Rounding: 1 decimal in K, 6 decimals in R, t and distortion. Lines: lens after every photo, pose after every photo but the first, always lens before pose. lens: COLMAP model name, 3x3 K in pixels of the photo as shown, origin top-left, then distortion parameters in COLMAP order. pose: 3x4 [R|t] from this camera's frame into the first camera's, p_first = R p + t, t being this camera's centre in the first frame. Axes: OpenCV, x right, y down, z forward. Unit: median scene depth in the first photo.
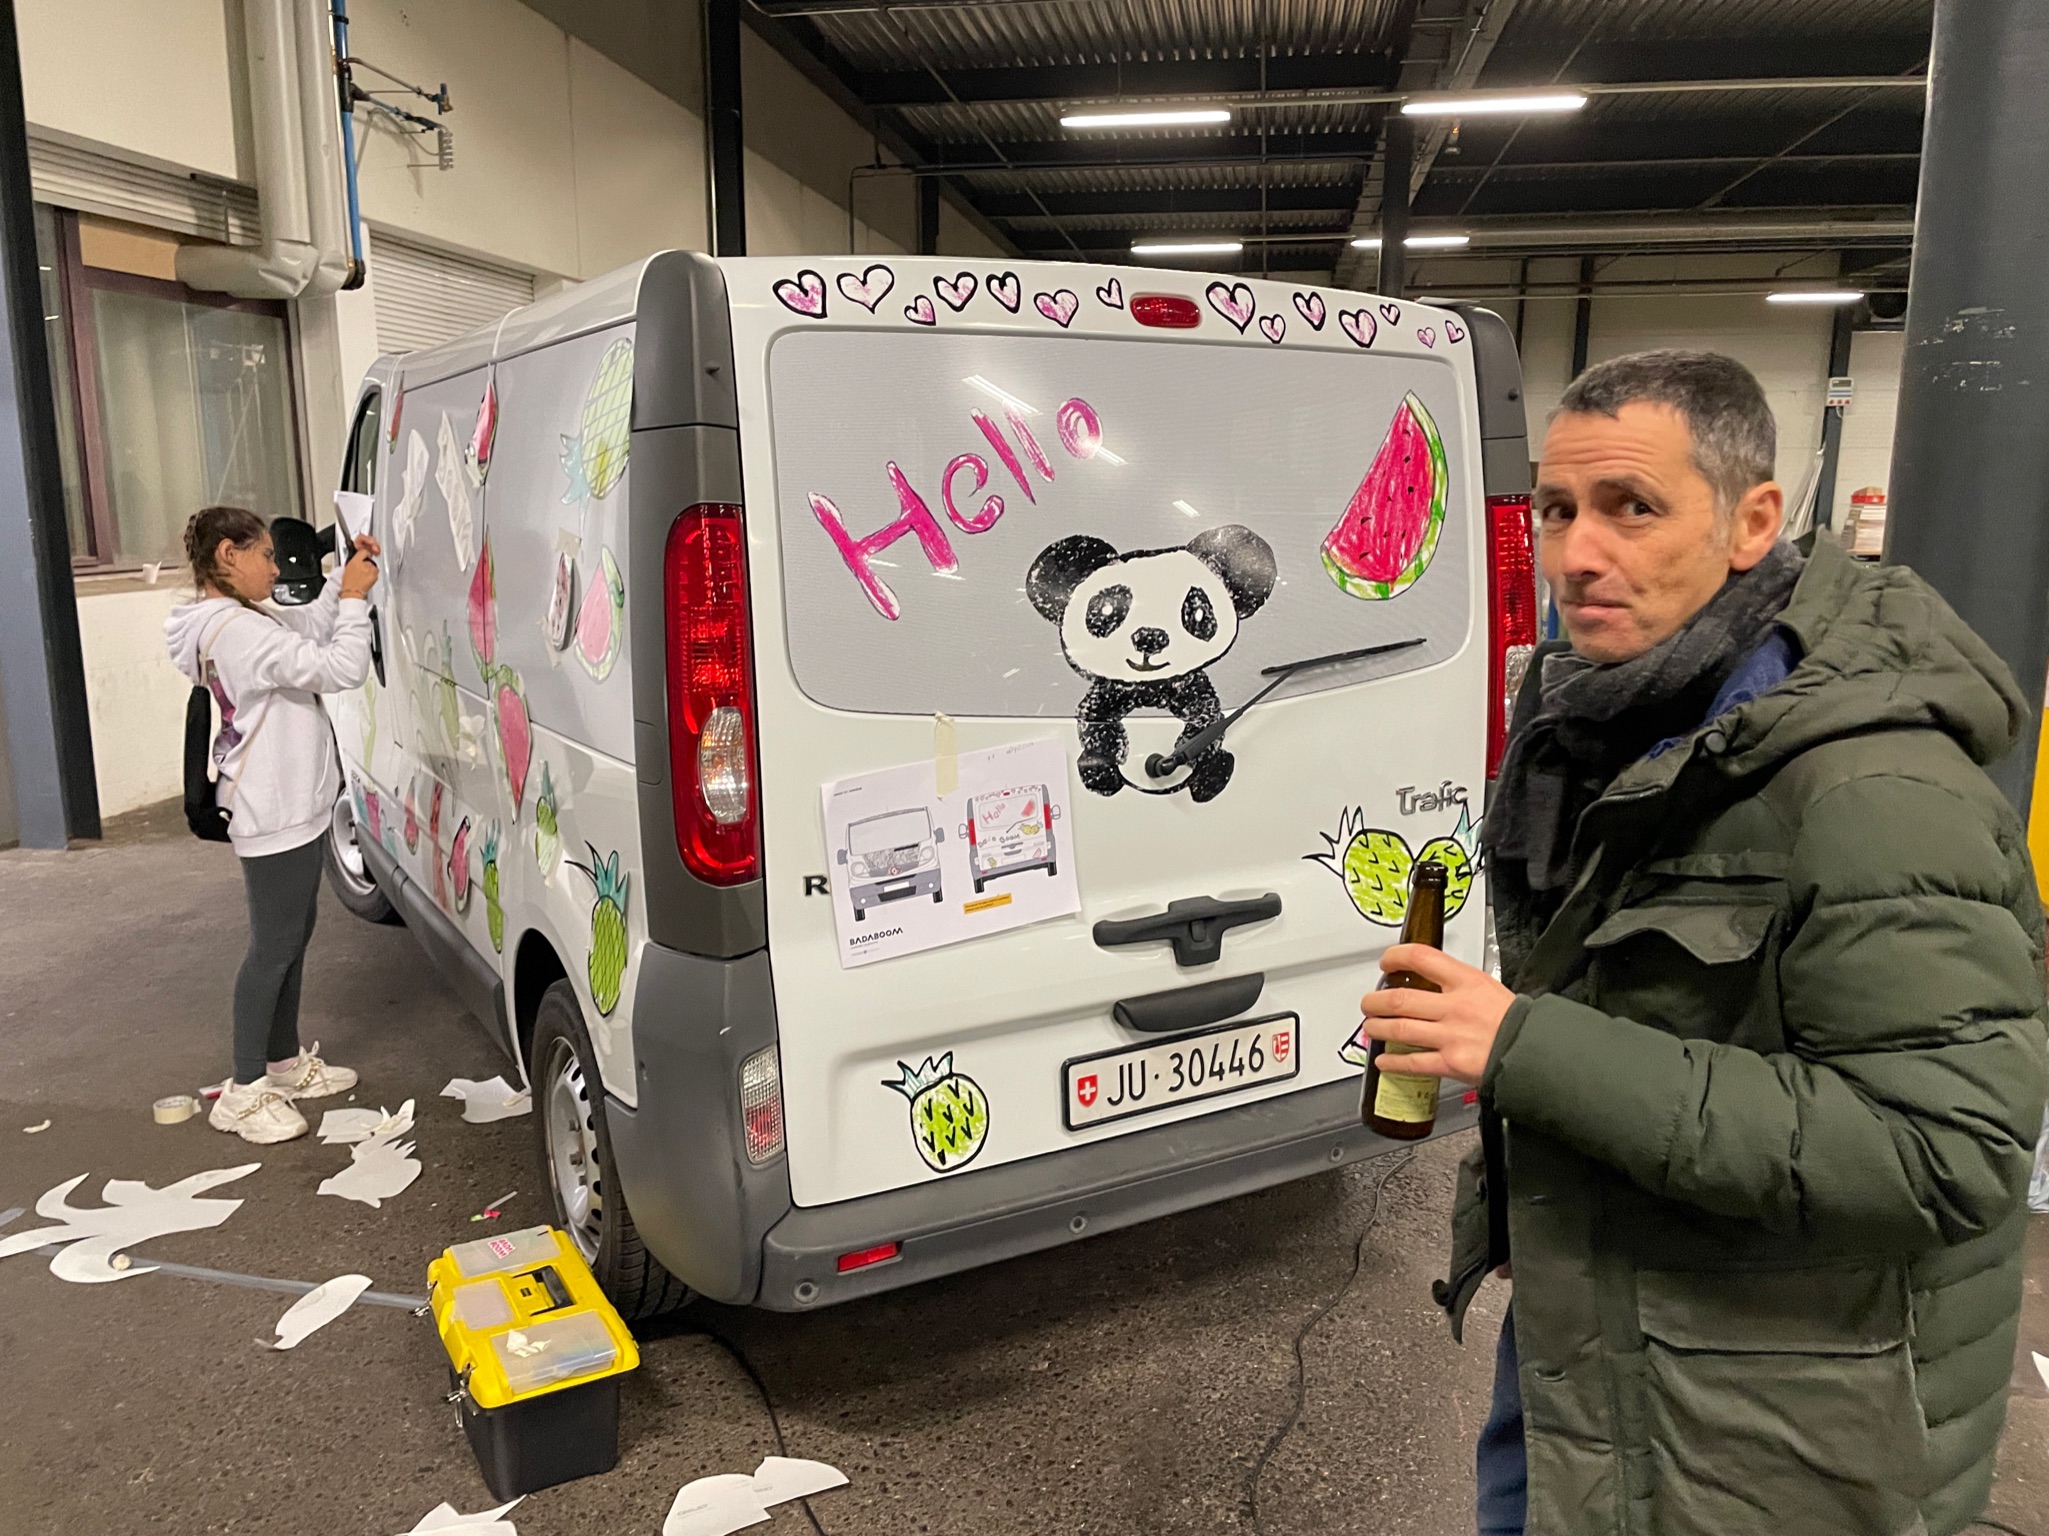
lens RADIAL K [[1553.6, 0, 1024.5], [0, 1553.6, 768.0], [0, 0, 1]] dist [0.107594, -0.131065]
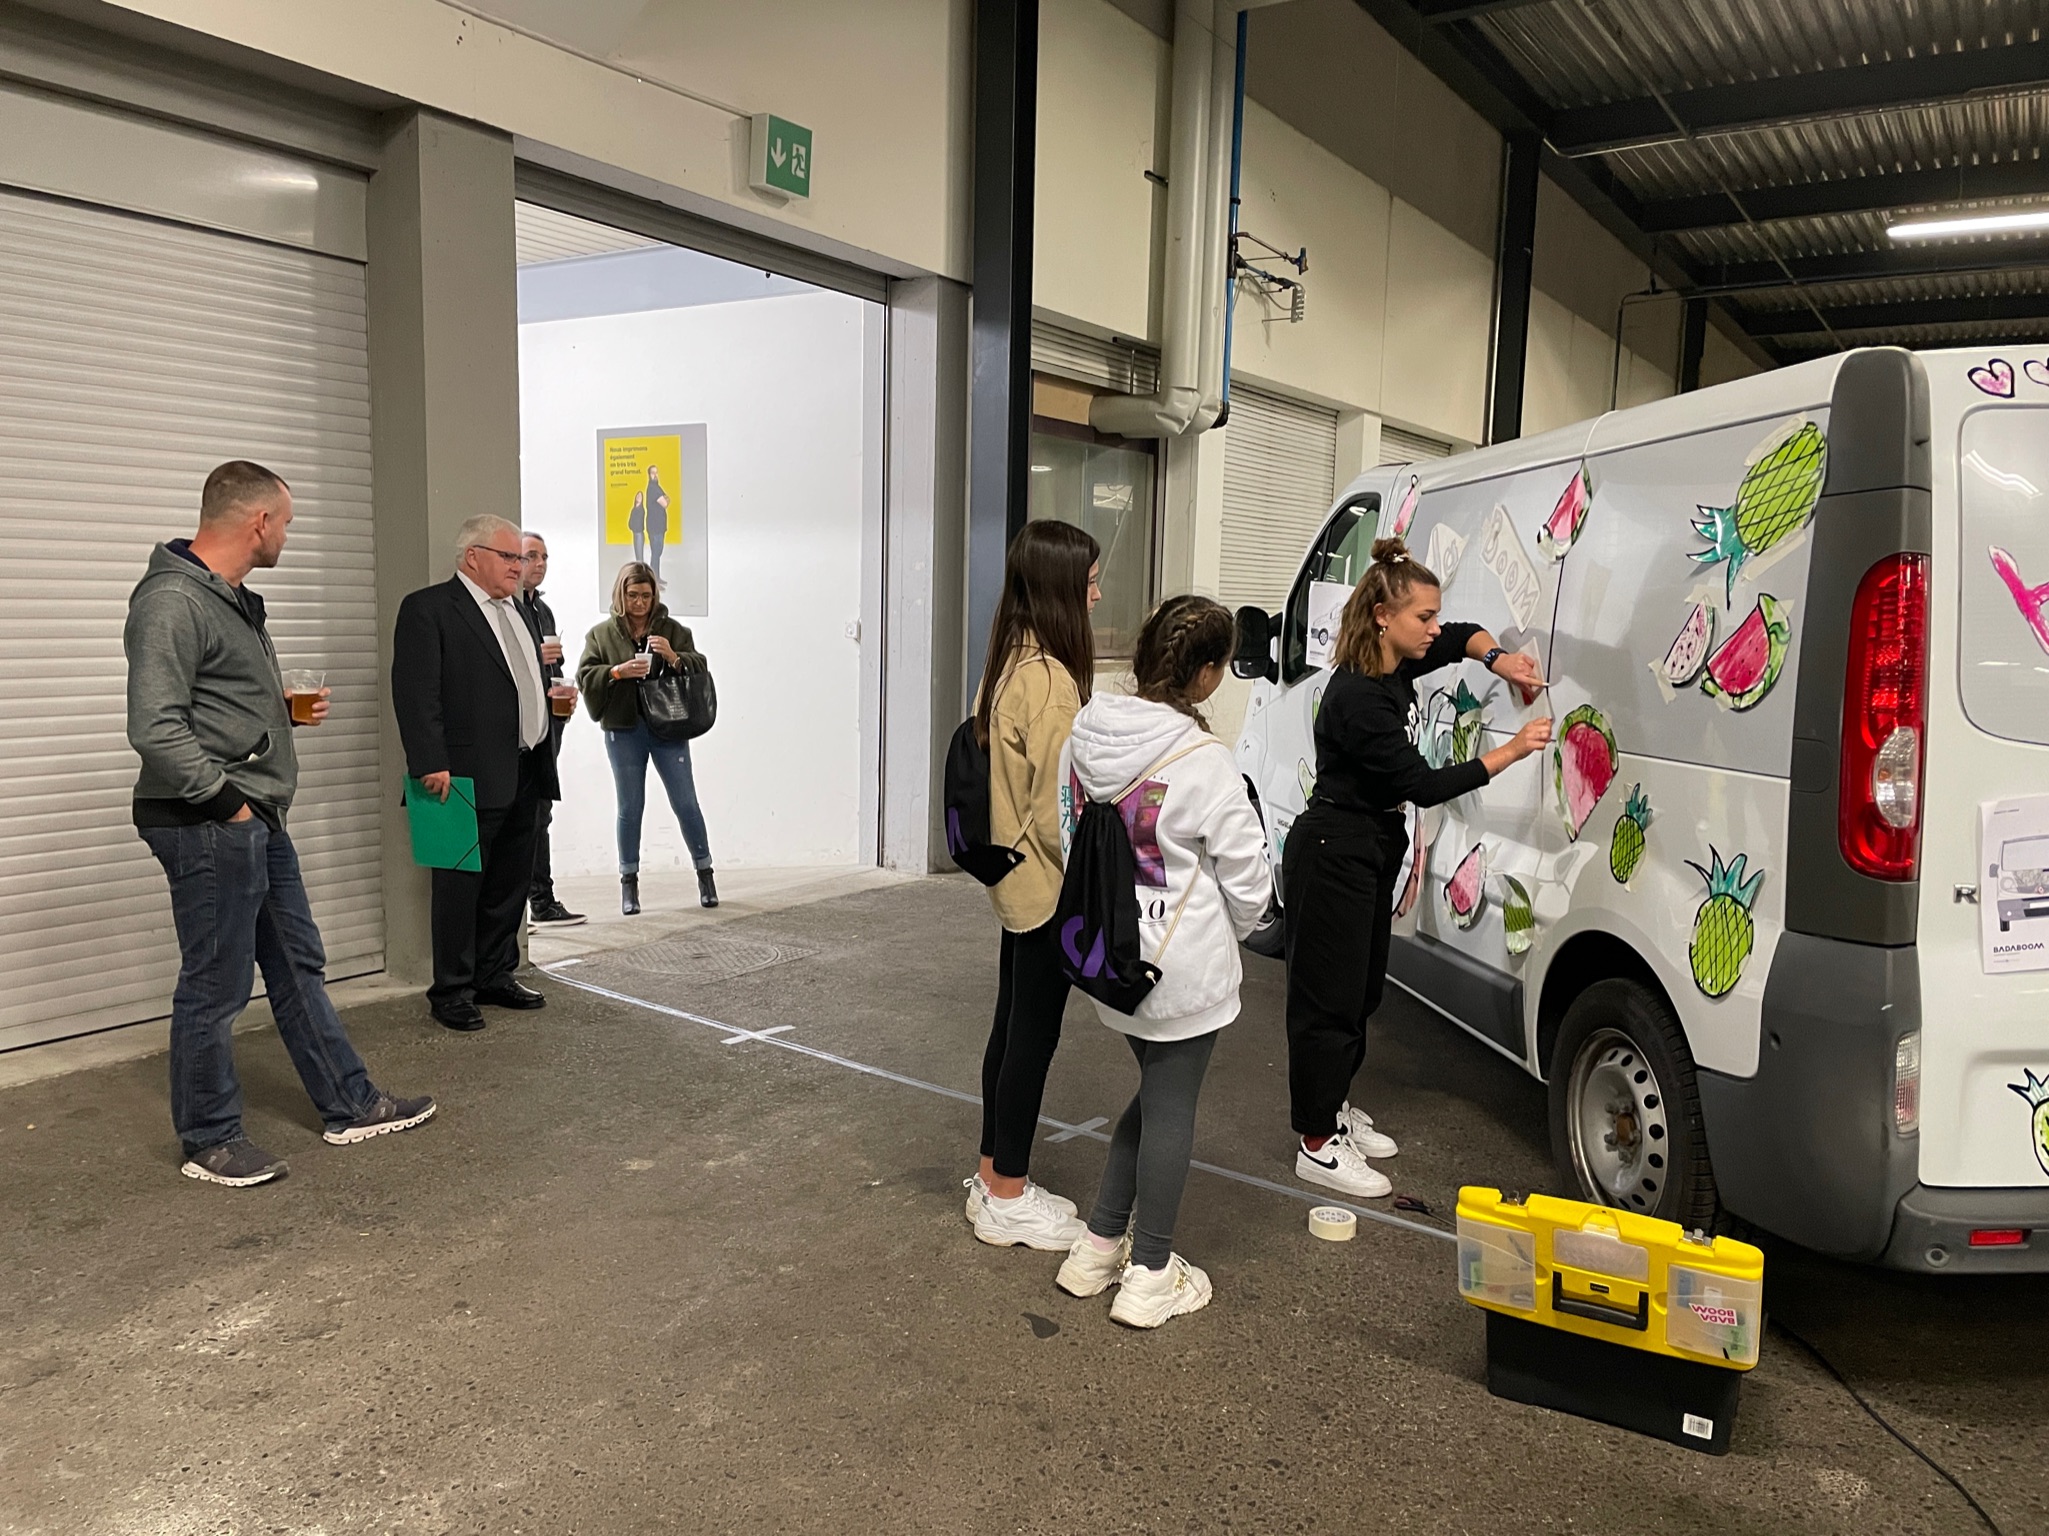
lens RADIAL K [[1553.6, 0, 1024.5], [0, 1553.6, 768.0], [0, 0, 1]] dist [0.107594, -0.131065]
pose [[0.912954, 0.060656, -0.403528, -0.081459], [-0.093418, 0.993695, -0.061987, 0.032801], [0.397224, 0.094288, 0.912865, -0.086929]]
